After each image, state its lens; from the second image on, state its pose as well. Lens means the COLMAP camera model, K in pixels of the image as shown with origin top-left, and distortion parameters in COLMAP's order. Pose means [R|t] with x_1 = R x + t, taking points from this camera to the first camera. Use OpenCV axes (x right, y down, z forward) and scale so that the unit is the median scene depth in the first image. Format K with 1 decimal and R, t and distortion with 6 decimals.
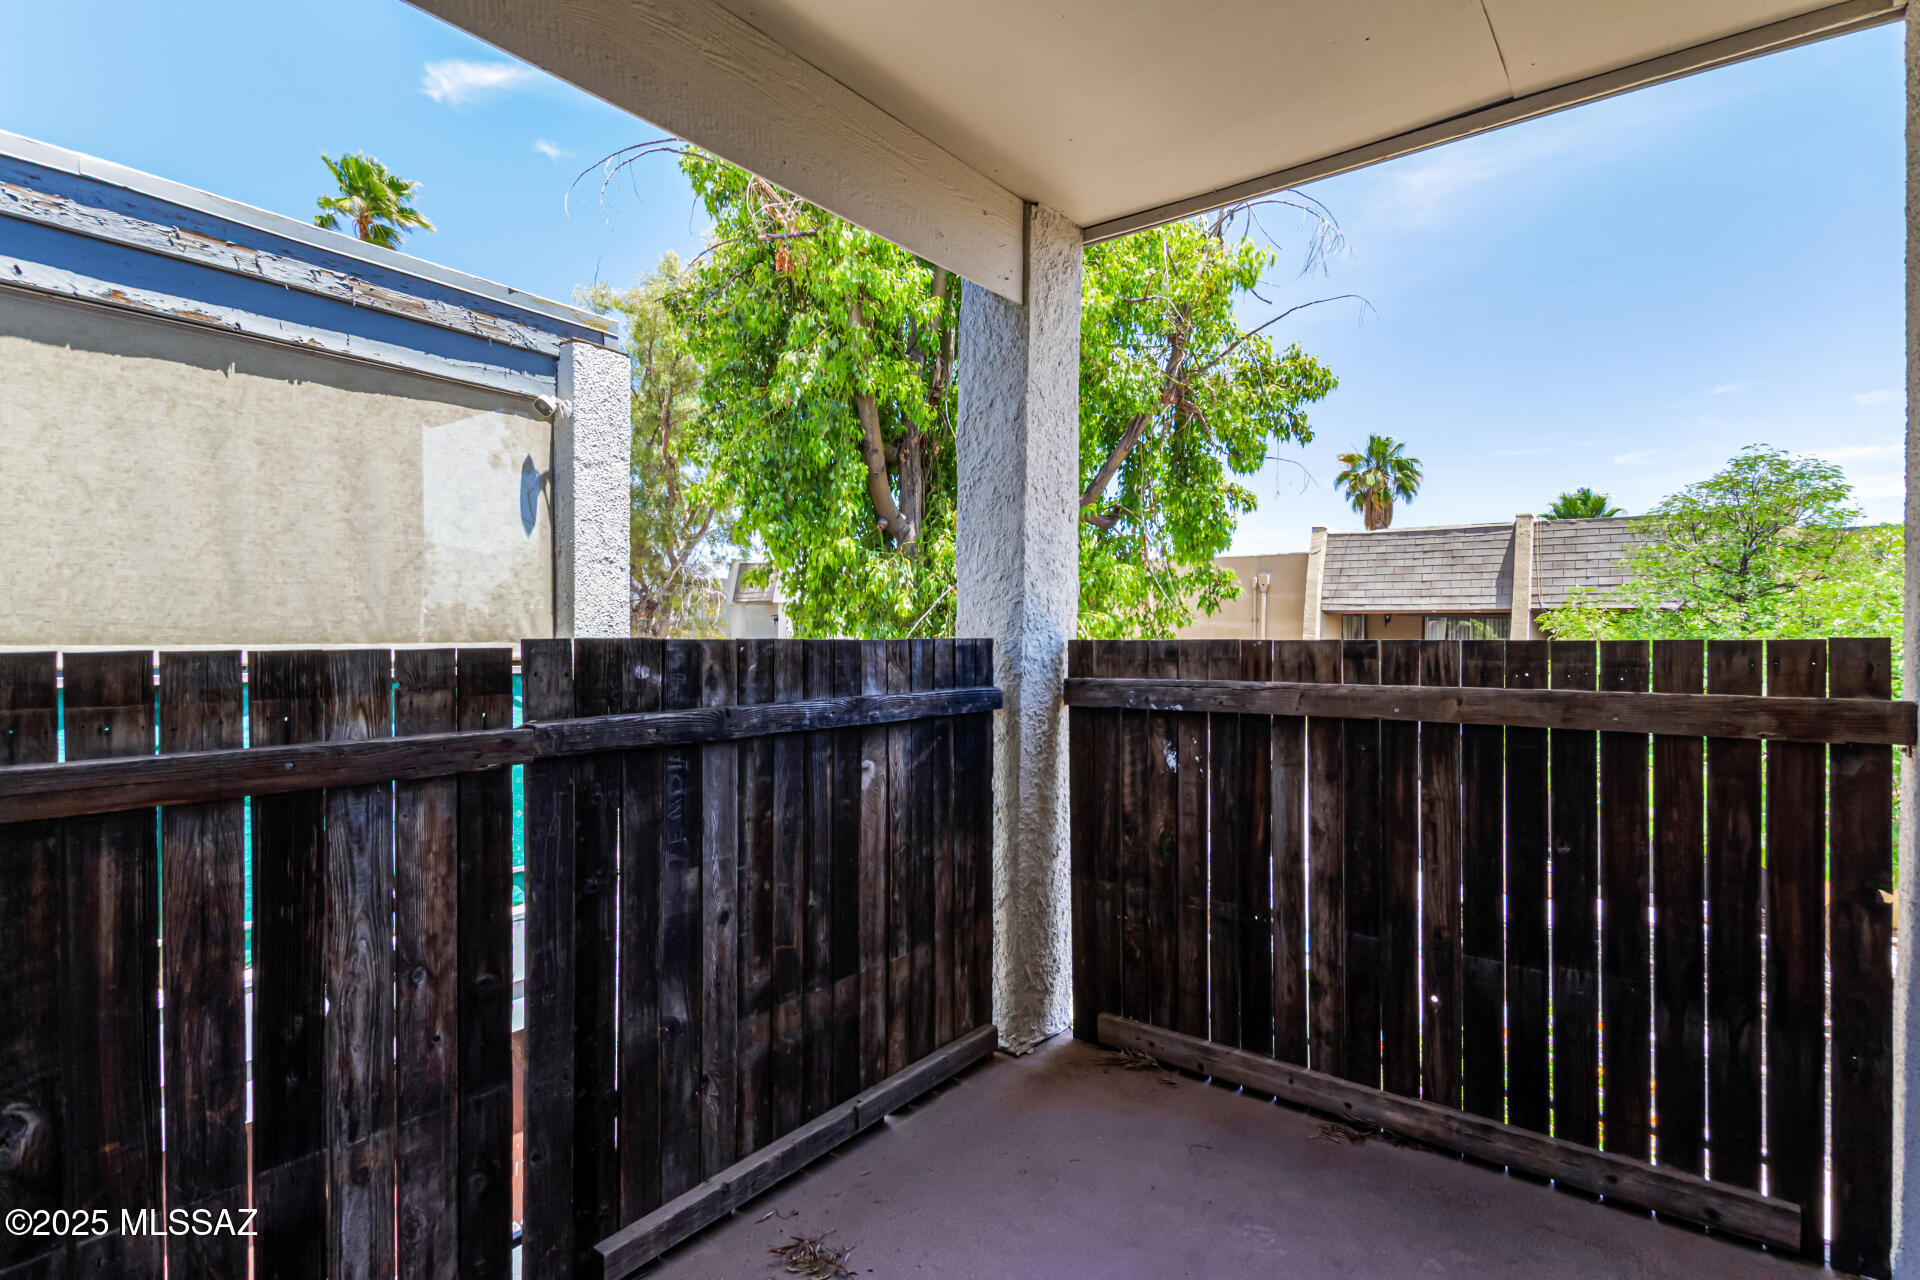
lens RADIAL K [[941.2, 0, 961.0], [0, 941.2, 630.7], [0, 0, 1]] dist [0.004154, -0.000300]
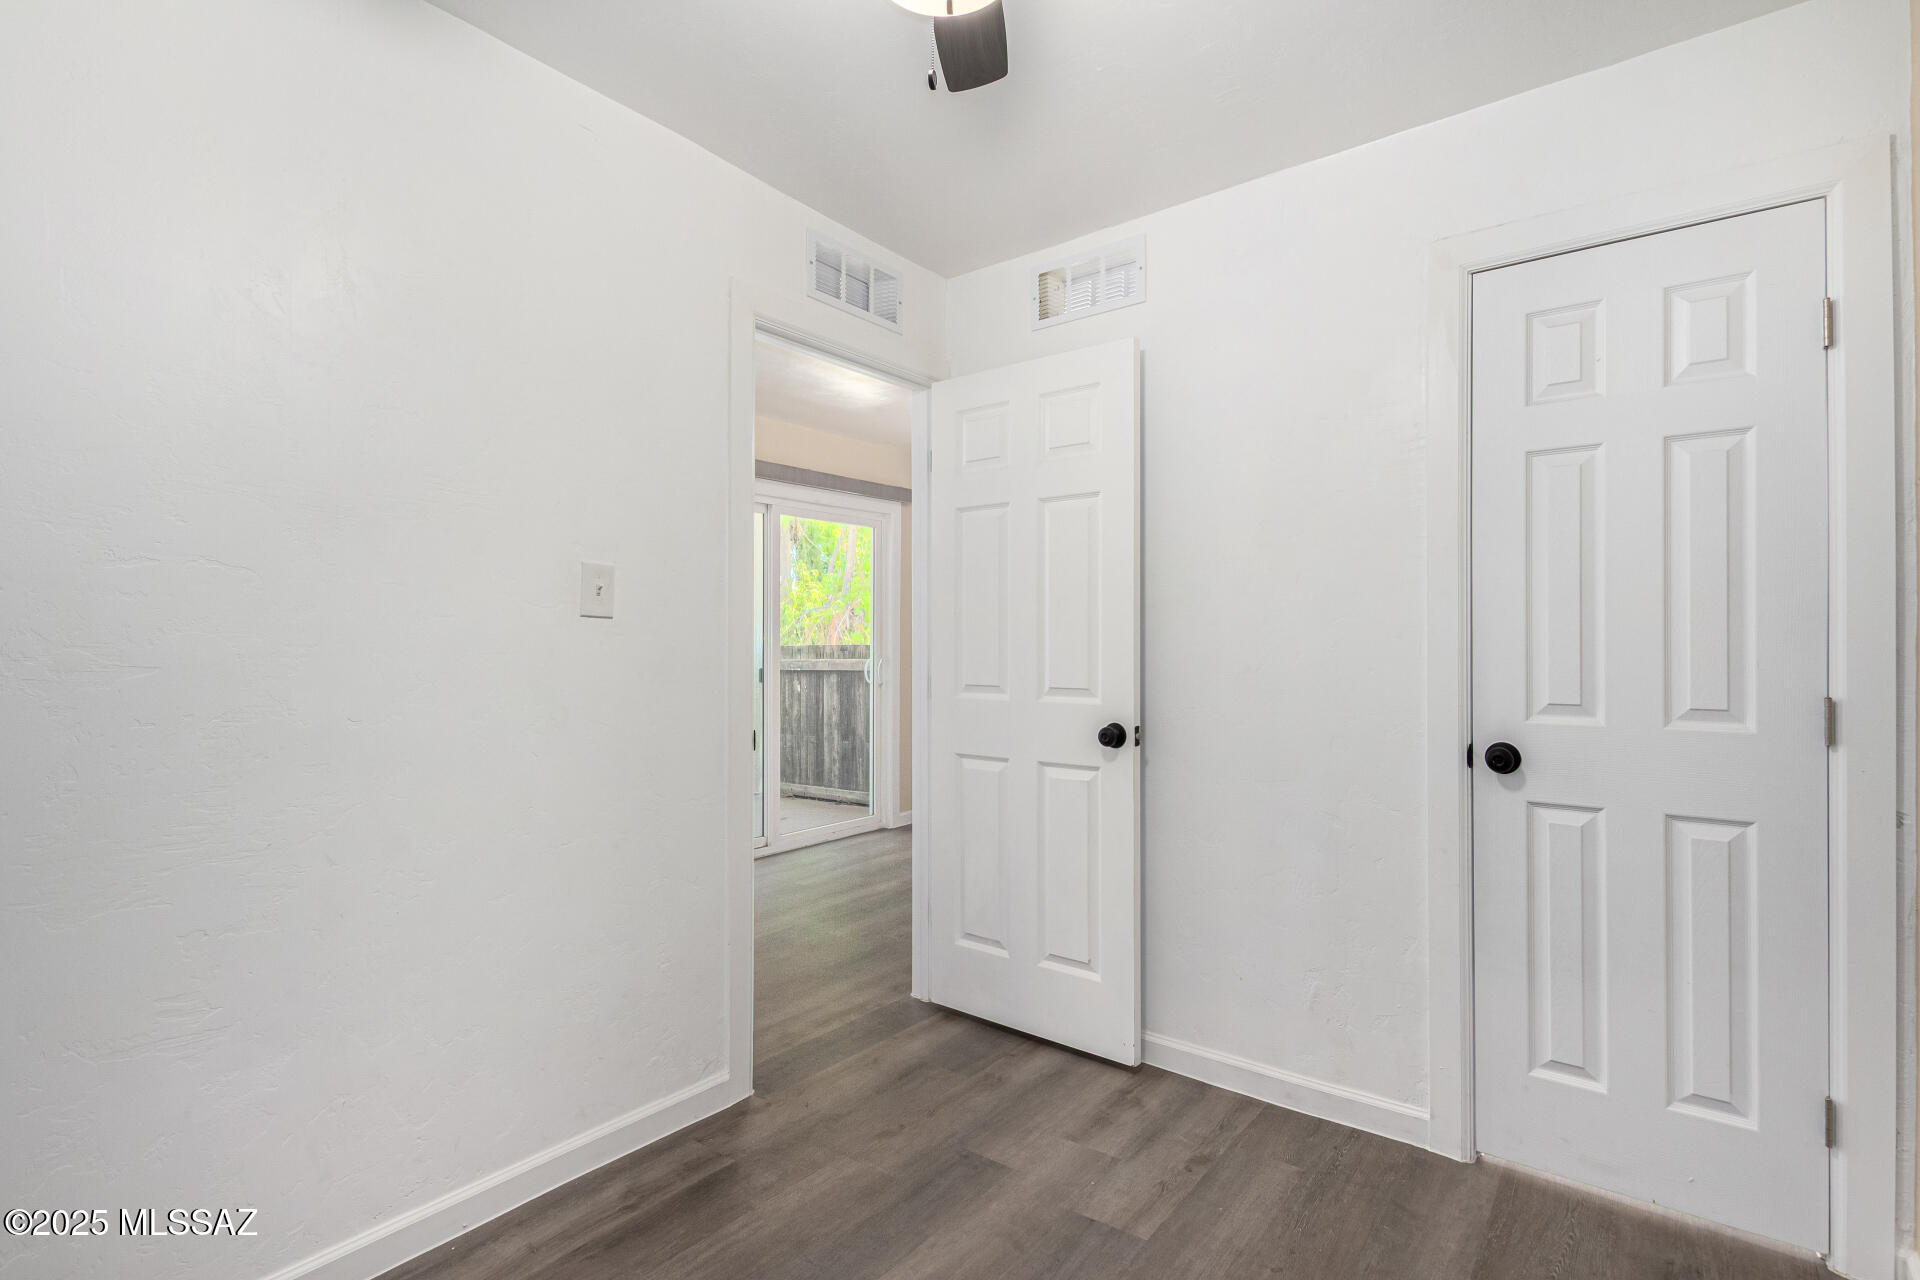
lens RADIAL K [[922.4, 0, 960.0], [0, 922.4, 640.0], [0, 0, 1]] dist [0.009195, -0.000093]
pose [[0.999962, -0.004851, -0.007234, 0.776696], [0.004819, 0.999978, -0.004457, 0.009294], [0.007256, 0.004421, 0.999964, -1.878802]]
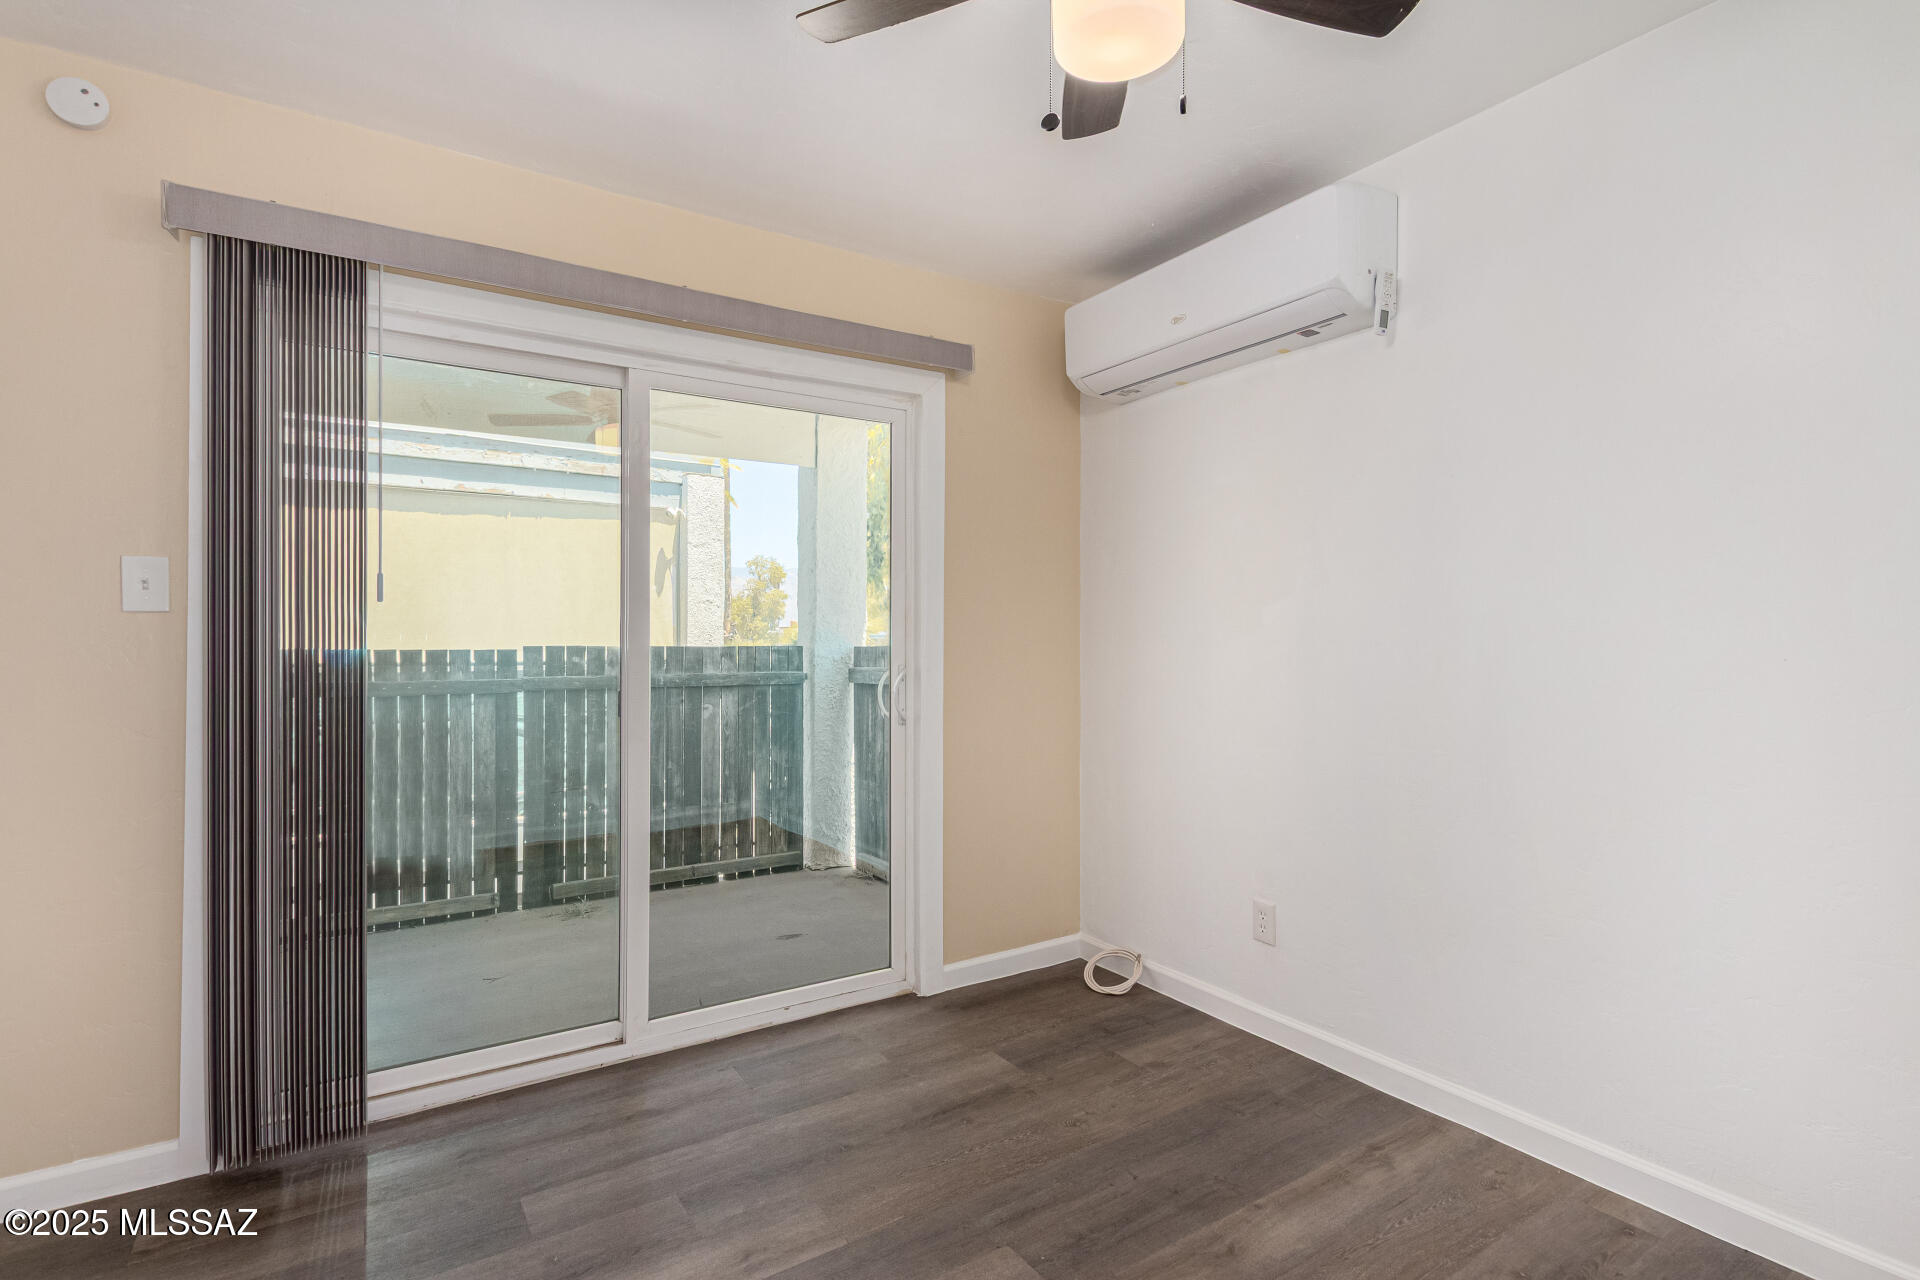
lens RADIAL K [[922.4, 0, 960.0], [0, 922.4, 640.0], [0, 0, 1]] dist [0.009195, -0.000093]
pose [[0.937311, -0.006179, -0.348441, 1.057049], [0.004668, 0.999976, -0.005174, 0.008689], [0.348464, 0.003223, 0.937317, -0.668130]]
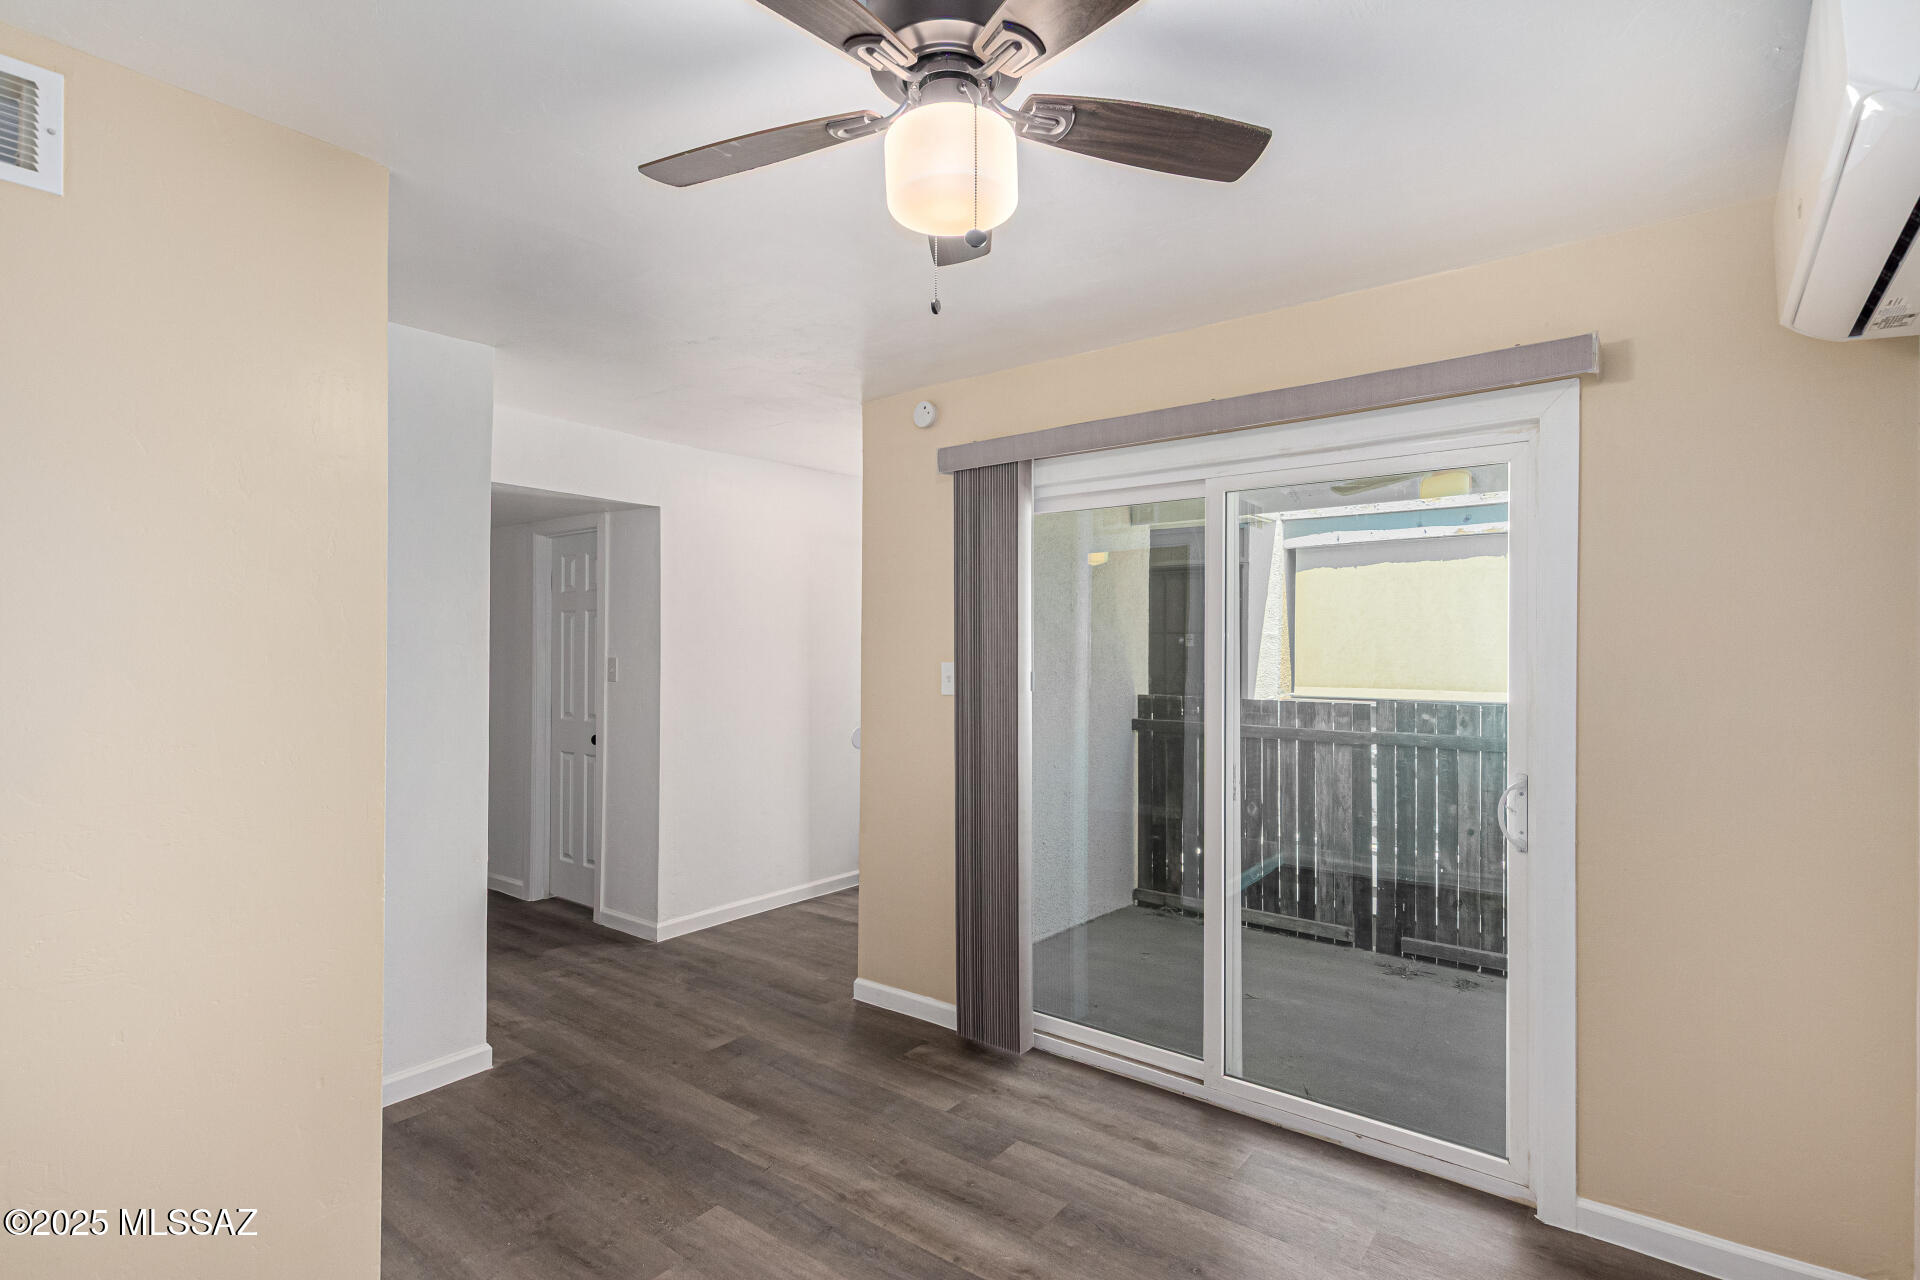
lens RADIAL K [[931.6, 0, 1008.8], [0, 931.6, 638.6], [0, 0, 1]] dist [-0.001325, -0.000575]
pose [[0.001982, -0.009121, -0.999956, 1.518433], [-0.006276, 0.999939, -0.009133, -0.094195], [0.999978, 0.006293, 0.001925, -0.063285]]
